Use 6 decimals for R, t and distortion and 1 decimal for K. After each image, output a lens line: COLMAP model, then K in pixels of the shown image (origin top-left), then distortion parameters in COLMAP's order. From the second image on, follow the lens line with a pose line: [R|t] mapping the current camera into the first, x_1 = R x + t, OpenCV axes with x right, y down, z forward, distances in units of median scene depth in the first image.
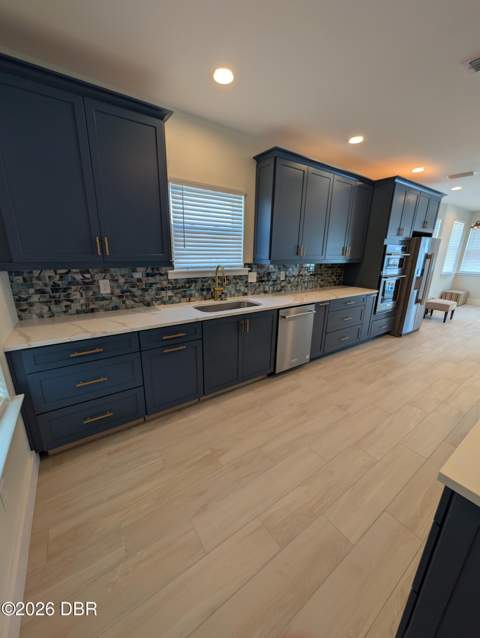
lens RADIAL K [[242.6, 0, 236.8], [0, 242.6, 317.7], [0, 0, 1]] dist [-0.000123, 0.000307]
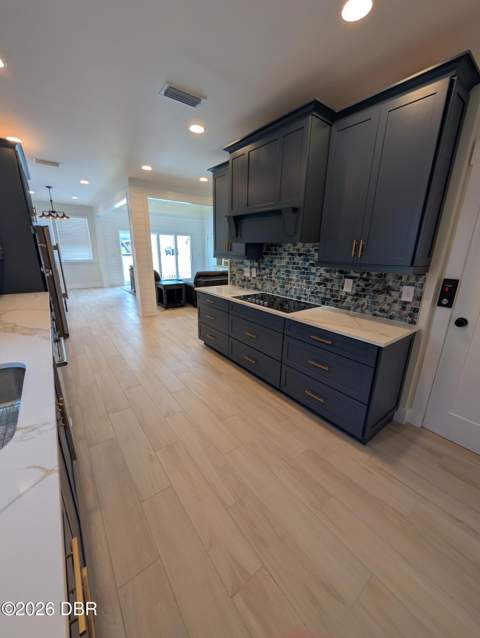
lens RADIAL K [[242.6, 0, 236.8], [0, 242.6, 317.7], [0, 0, 1]] dist [-0.000123, 0.000307]
pose [[-0.037988, -0.307072, 0.950928, -0.274147], [0.254628, 0.917228, 0.306361, -0.150690], [-0.966293, 0.253771, 0.043346, 0.473805]]
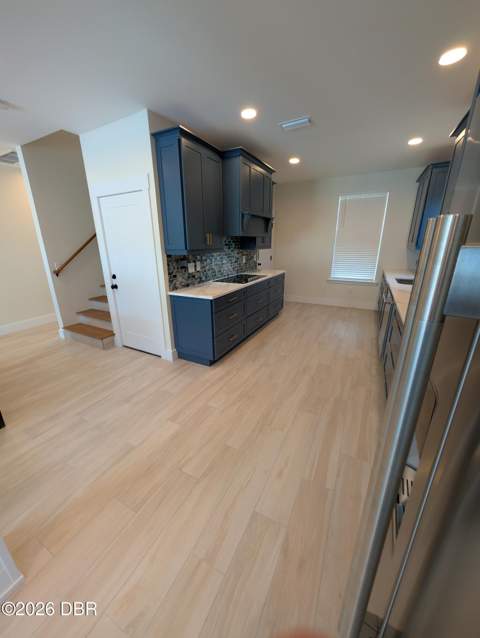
lens RADIAL K [[242.6, 0, 236.8], [0, 242.6, 317.7], [0, 0, 1]] dist [-0.000123, 0.000307]
pose [[-0.889793, 0.122306, -0.439669, 1.187535], [-0.131252, 0.854130, 0.503225, -0.351585], [0.437082, 0.505473, -0.743946, 1.391077]]
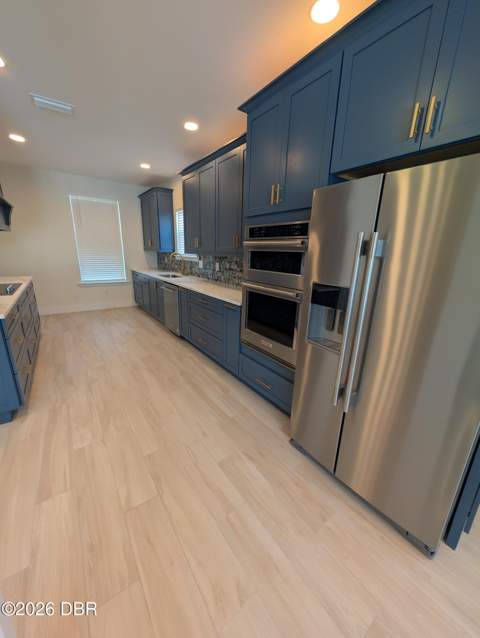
lens RADIAL K [[242.6, 0, 236.8], [0, 242.6, 317.7], [0, 0, 1]] dist [-0.000123, 0.000307]
pose [[0.016166, 0.246964, -0.968890, 1.446470], [-0.295445, 0.926928, 0.231339, -0.263157], [0.955223, 0.282513, 0.087949, 1.156980]]
